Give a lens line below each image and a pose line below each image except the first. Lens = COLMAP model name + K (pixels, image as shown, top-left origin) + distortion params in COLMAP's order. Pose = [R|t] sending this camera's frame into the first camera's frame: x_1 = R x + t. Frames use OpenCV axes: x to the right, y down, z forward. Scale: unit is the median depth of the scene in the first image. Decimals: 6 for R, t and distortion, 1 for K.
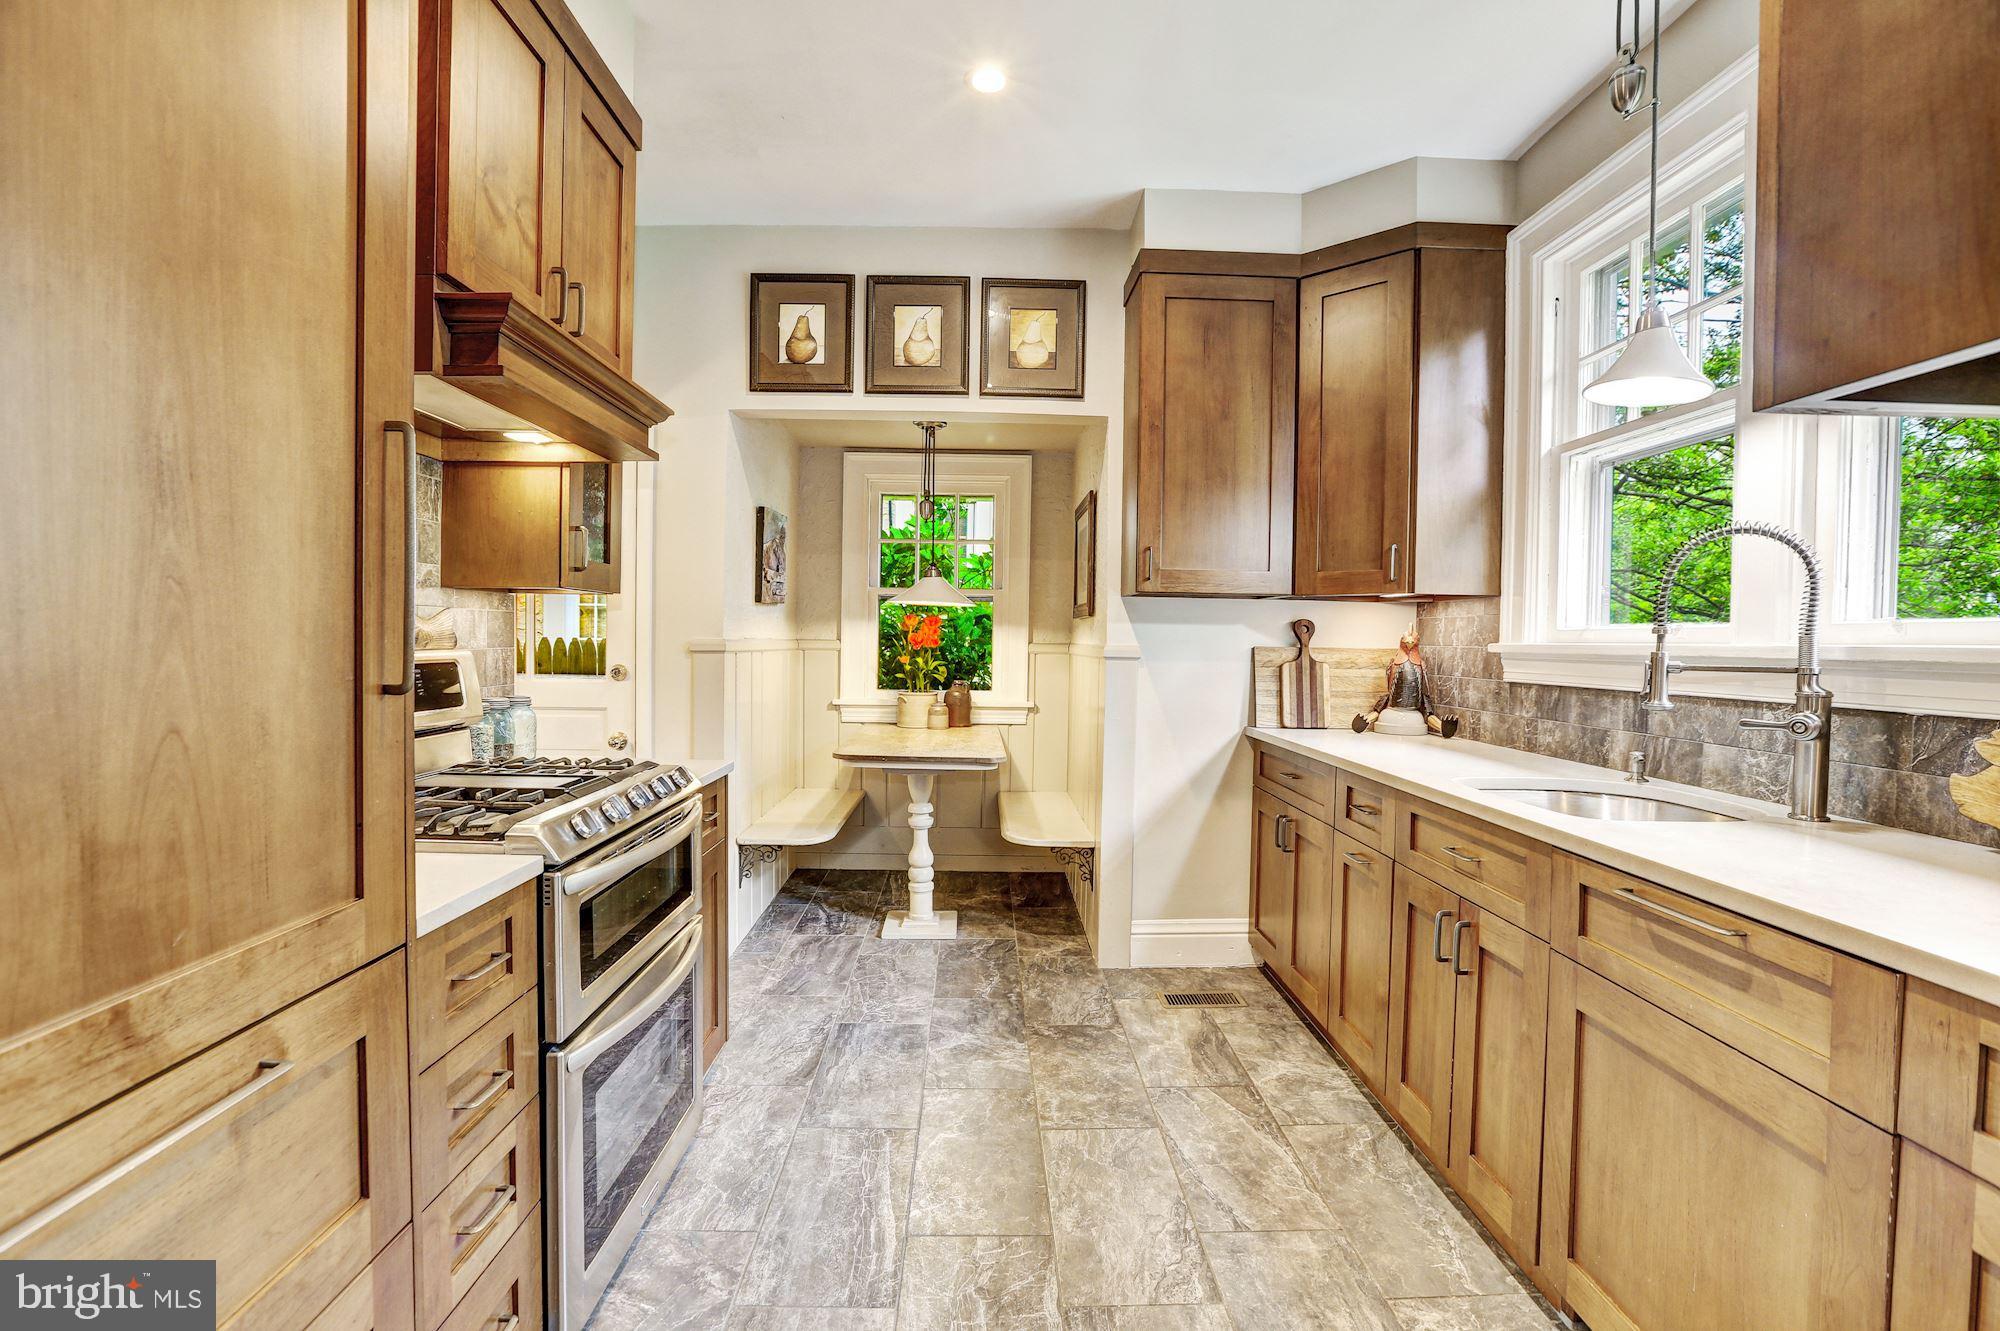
lens RADIAL K [[906.0, 0, 1000.0], [0, 906.0, 665.5], [0, 0, 1]] dist [-0.021439, 0.001372]
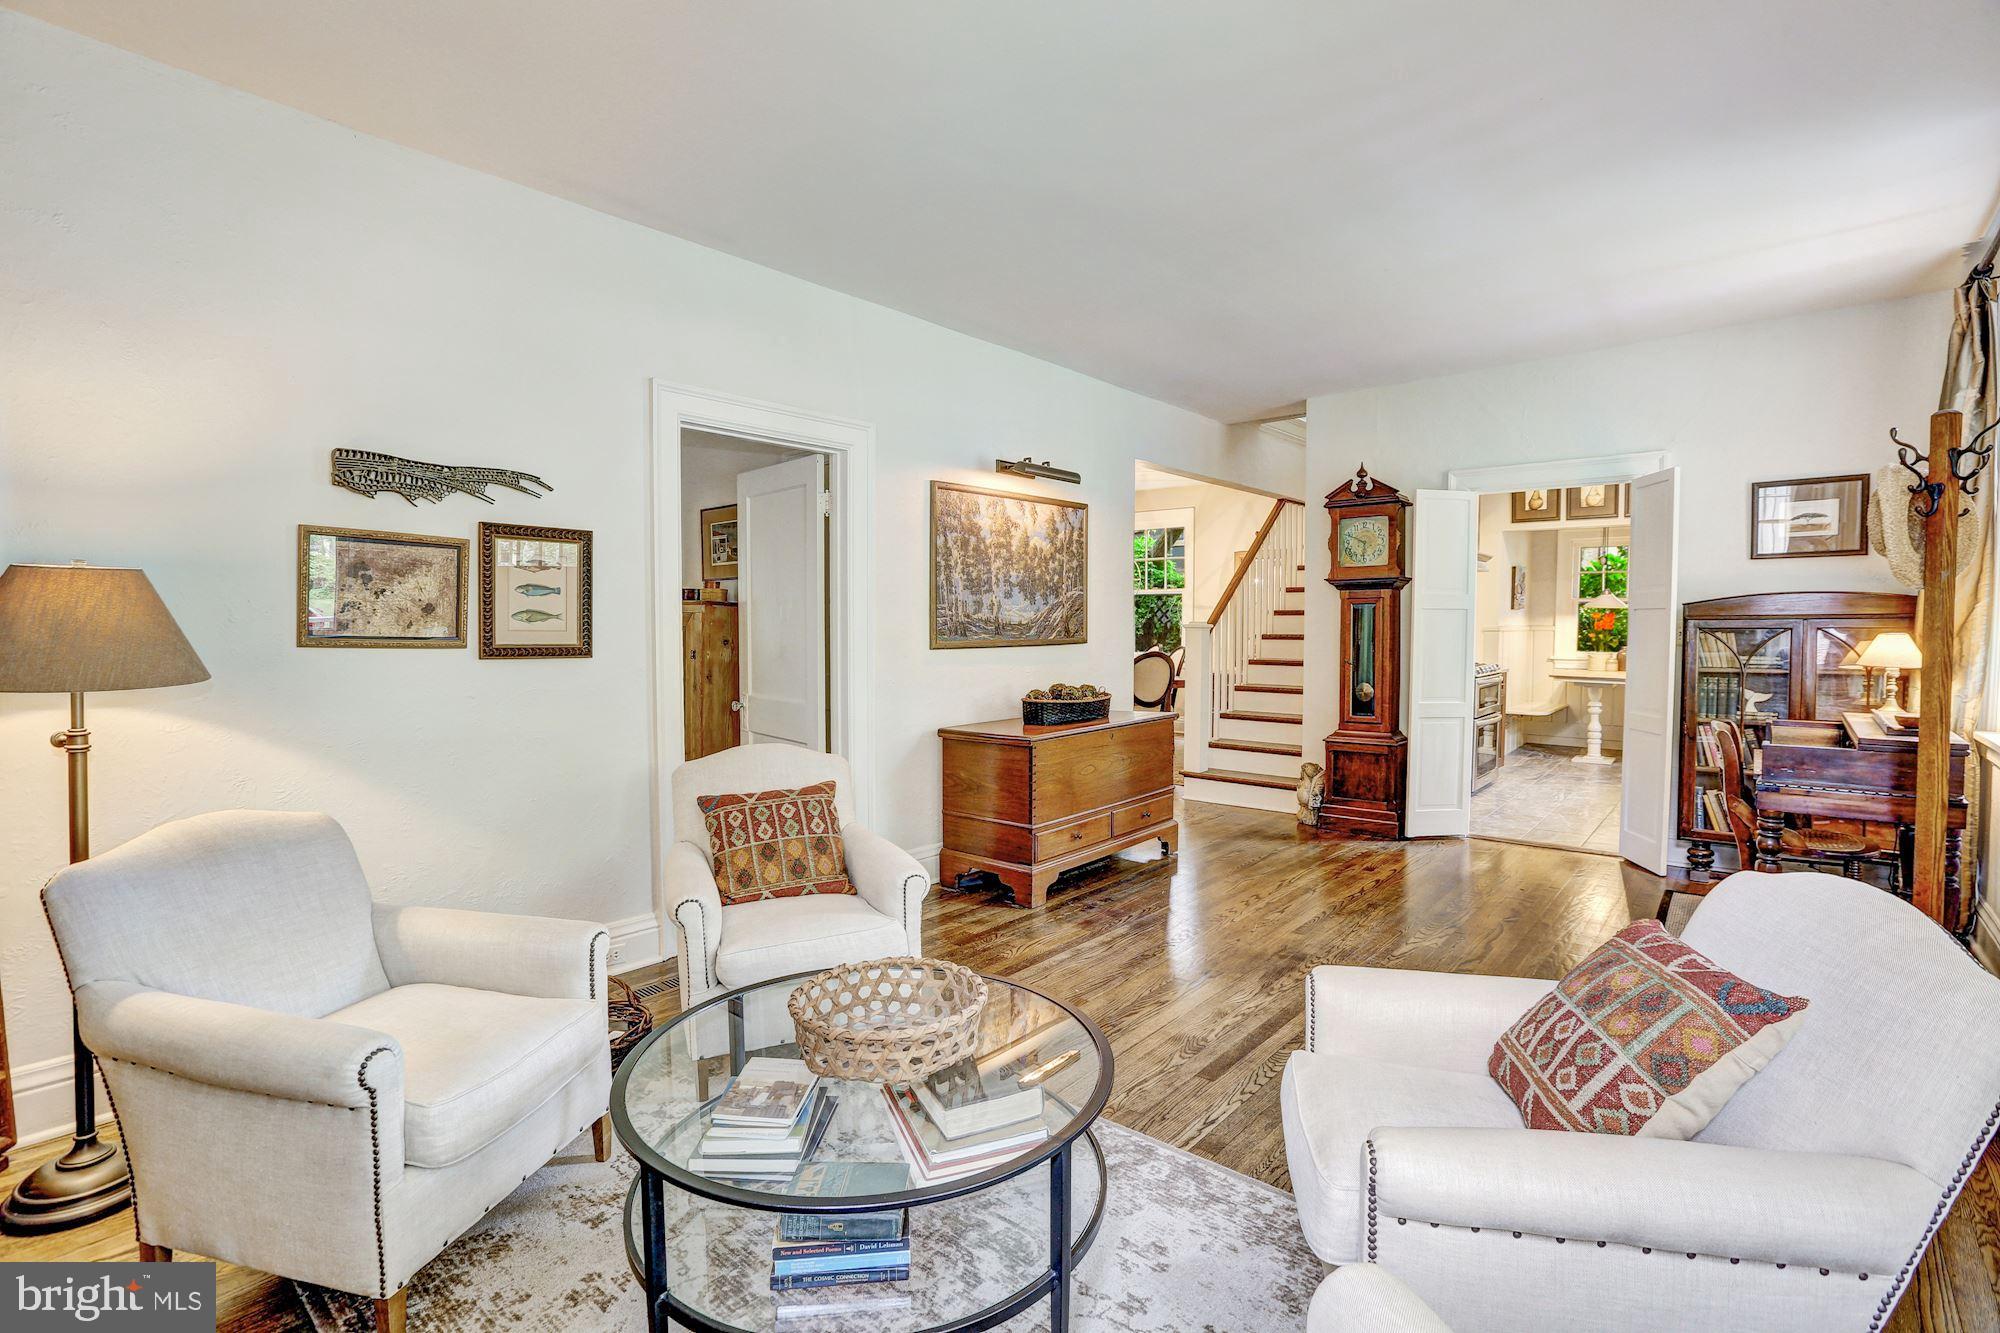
lens RADIAL K [[906.0, 0, 1000.0], [0, 906.0, 666.5], [0, 0, 1]] dist [-0.021439, 0.001372]
pose [[0.738002, 0.017144, -0.674581, 0.304196], [-0.007177, 0.999820, 0.017559, 0.041805], [0.674760, -0.008117, 0.737992, -1.513635]]
